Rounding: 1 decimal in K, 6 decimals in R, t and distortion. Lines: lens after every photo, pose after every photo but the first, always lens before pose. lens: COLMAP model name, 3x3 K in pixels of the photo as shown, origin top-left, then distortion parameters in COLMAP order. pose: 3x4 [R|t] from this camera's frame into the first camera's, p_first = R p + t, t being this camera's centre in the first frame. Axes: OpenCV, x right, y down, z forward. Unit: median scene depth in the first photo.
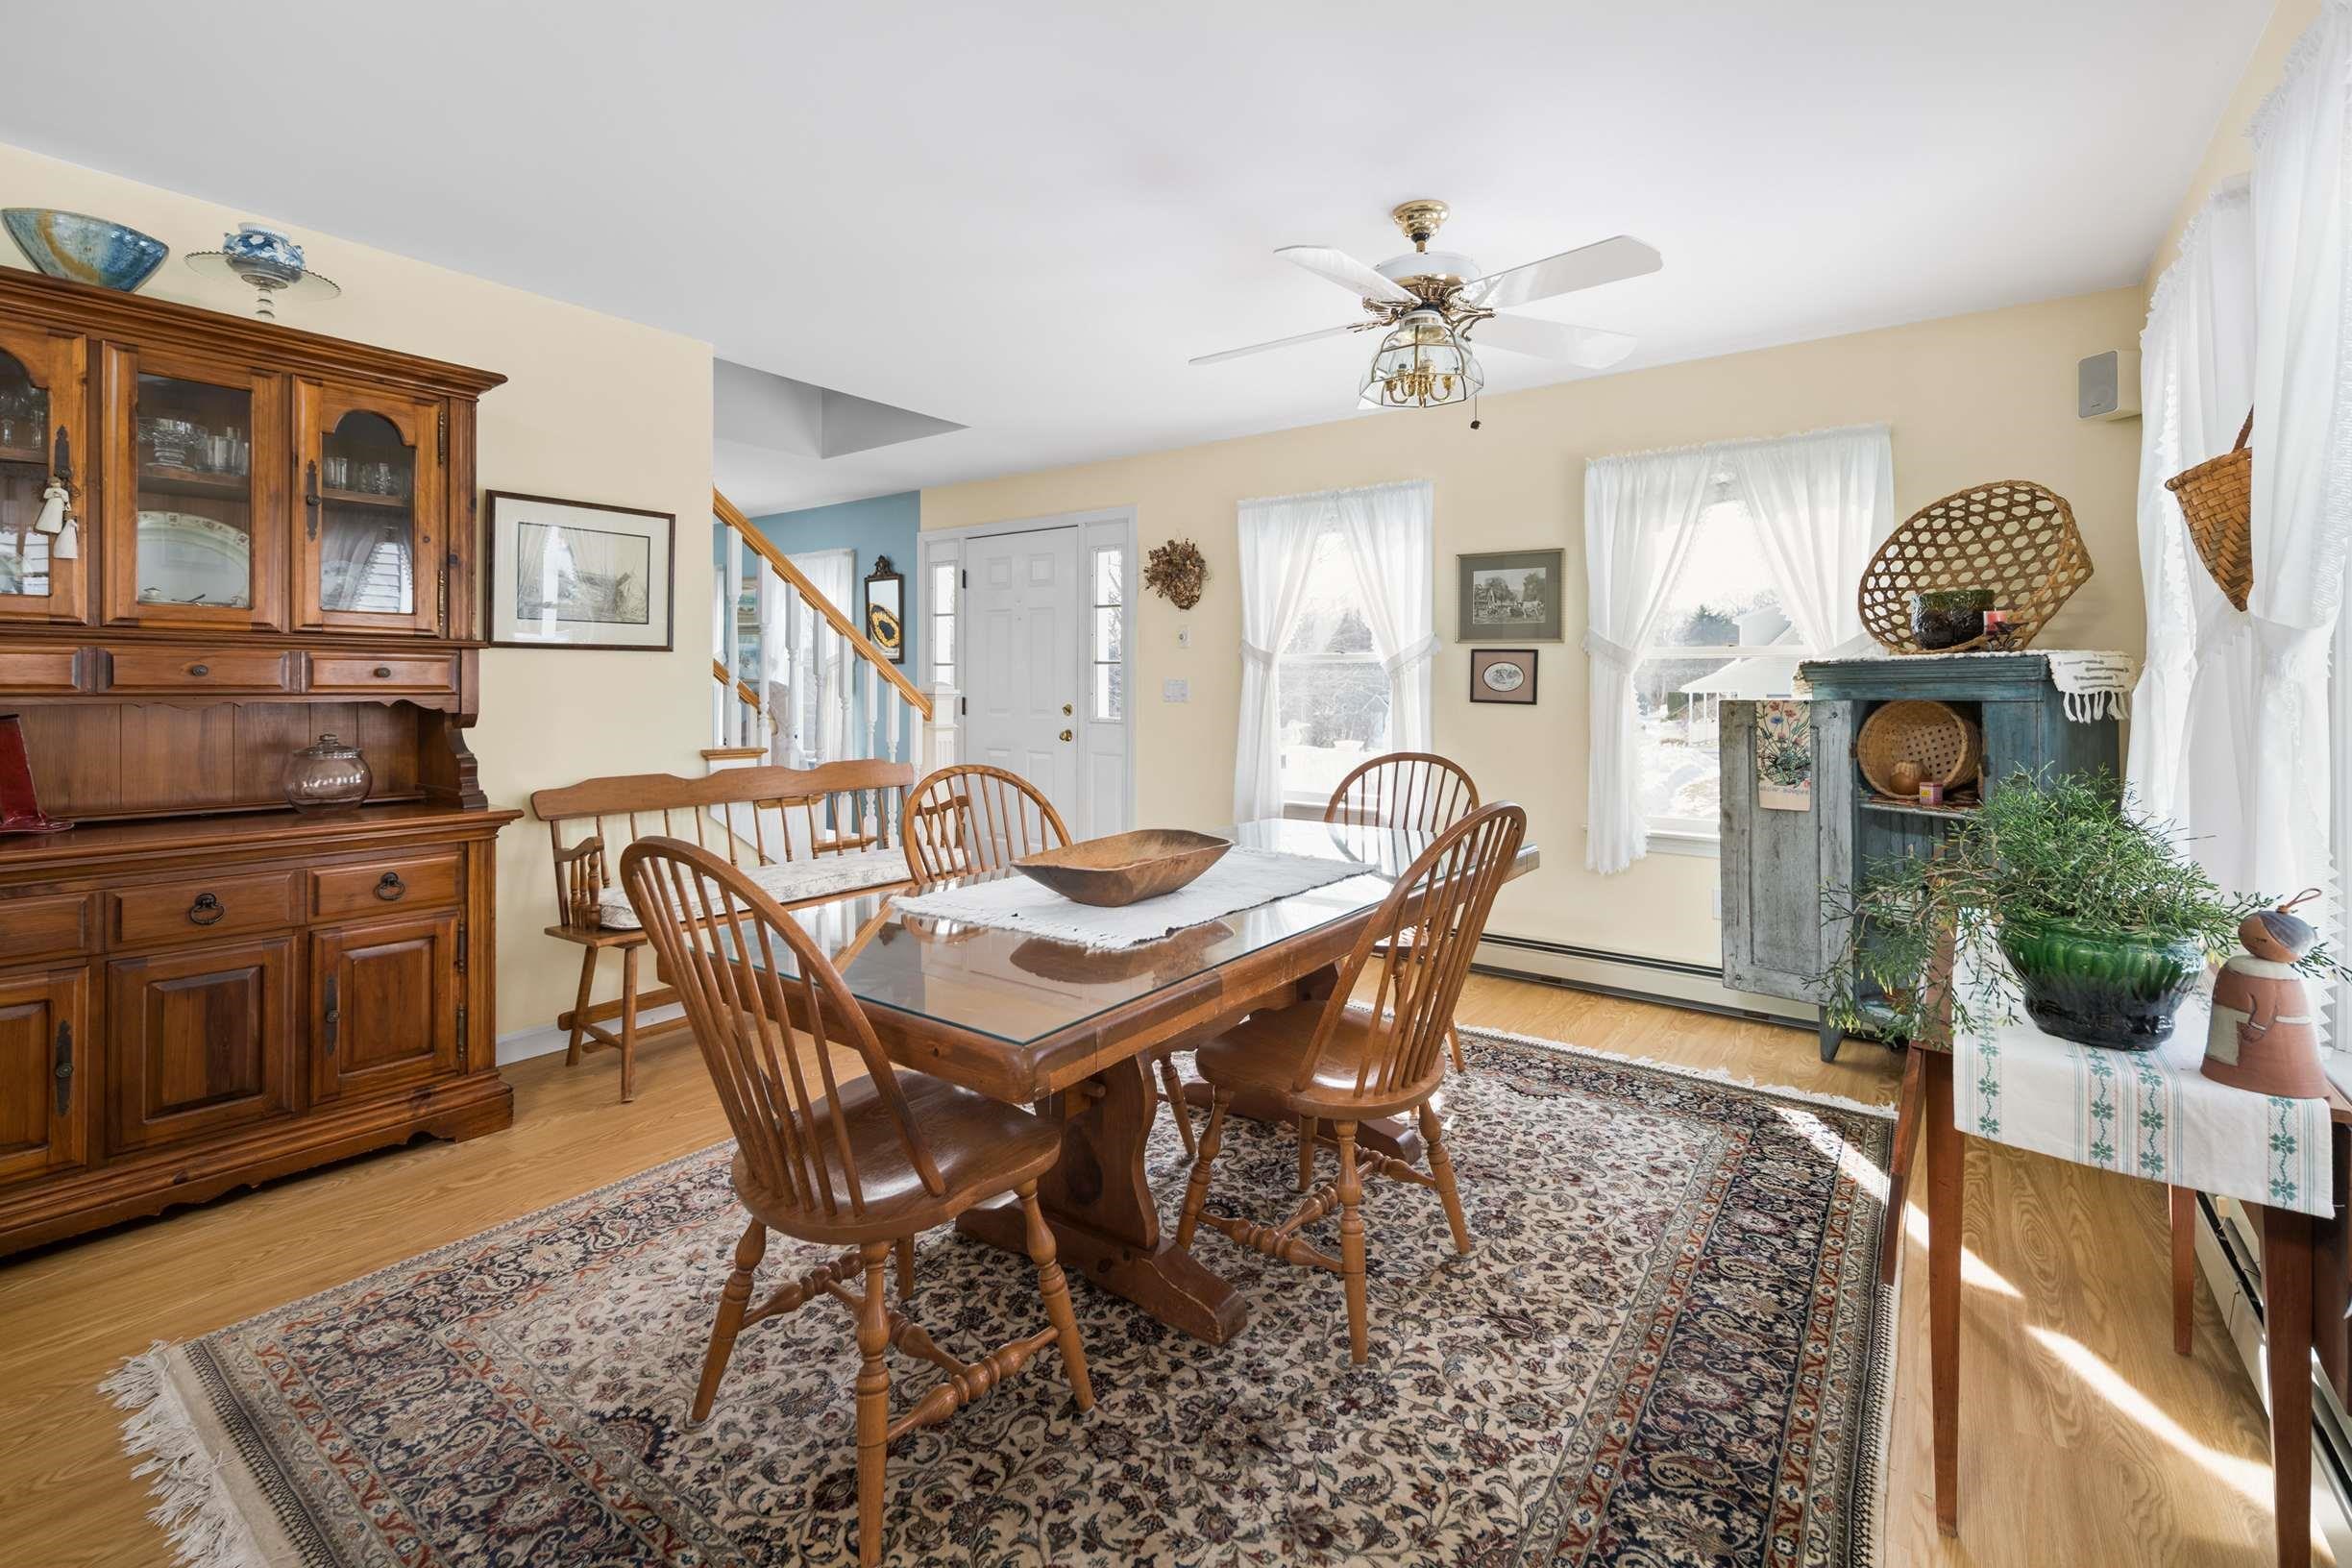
lens RADIAL K [[1026.5, 0, 1176.1], [0, 1026.5, 769.8], [0, 0, 1]] dist [0.001842, -0.002460]
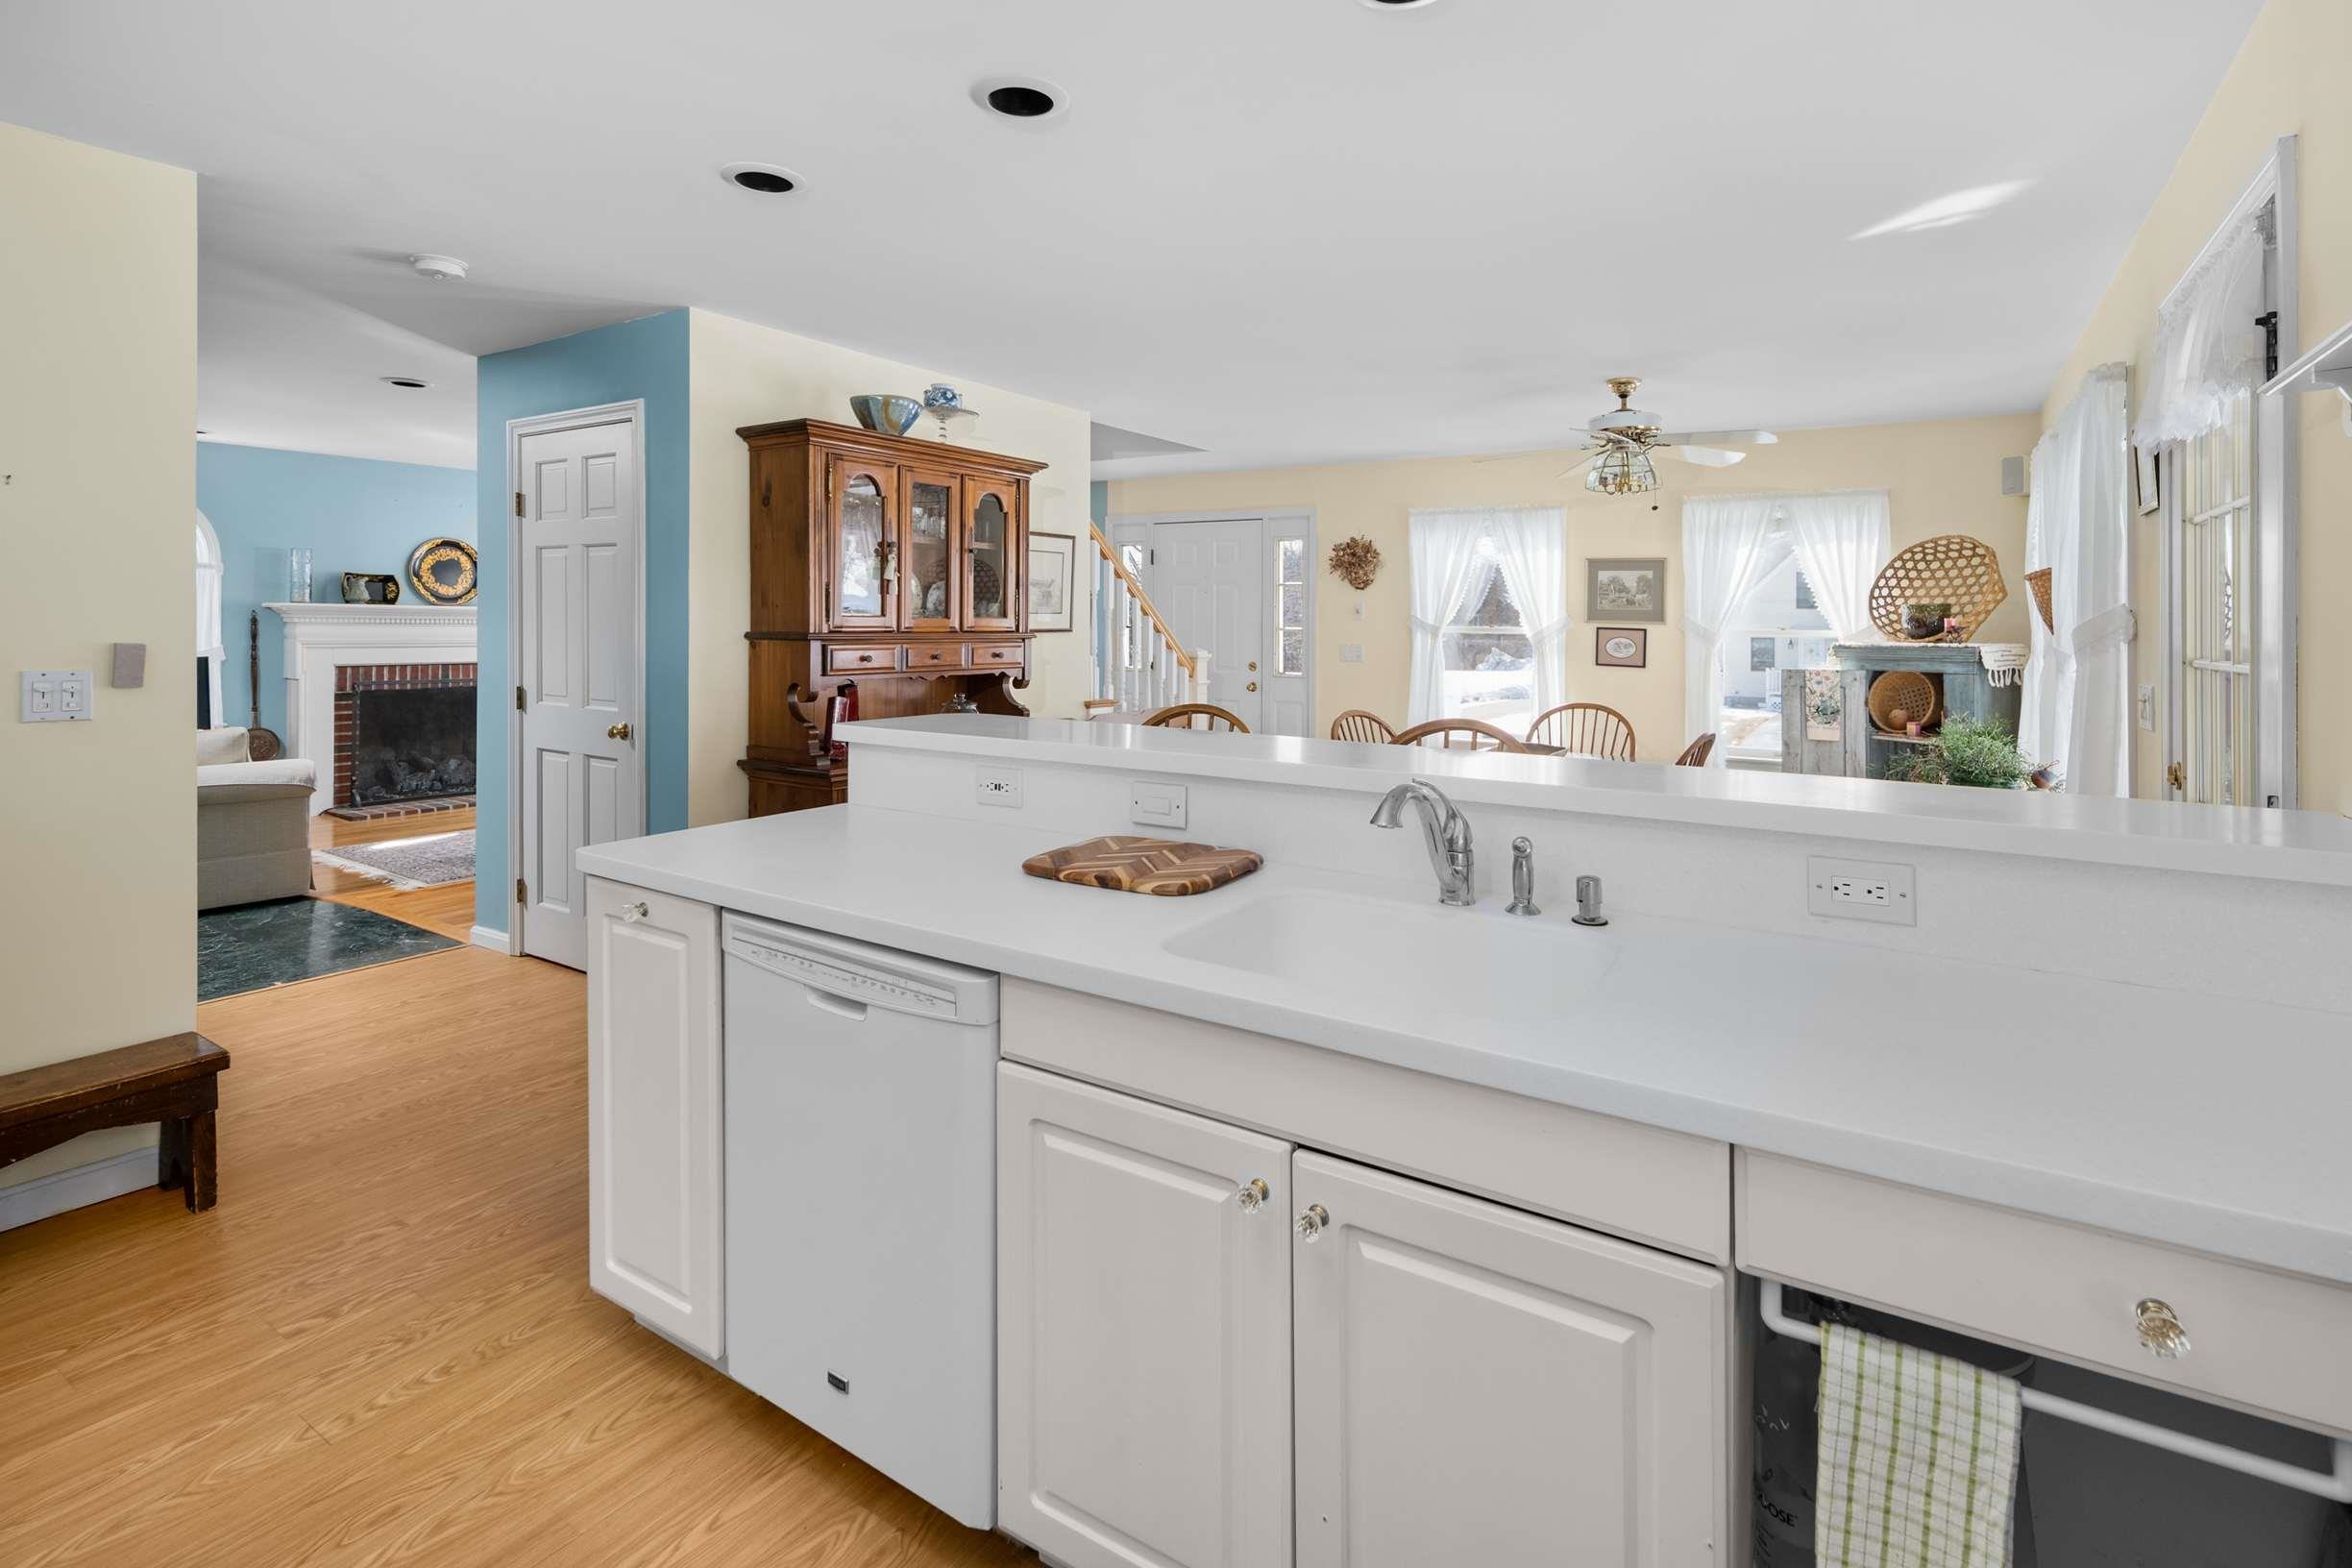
lens RADIAL K [[1100.5, 0, 1214.6], [0, 1100.5, 712.7], [0, 0, 1]] dist [-0.001325, -0.000736]
pose [[0.997523, -0.000828, 0.070334, -0.436295], [0.000901, 0.999999, -0.001006, -0.001674], [-0.070333, 0.001067, 0.997523, -0.584144]]
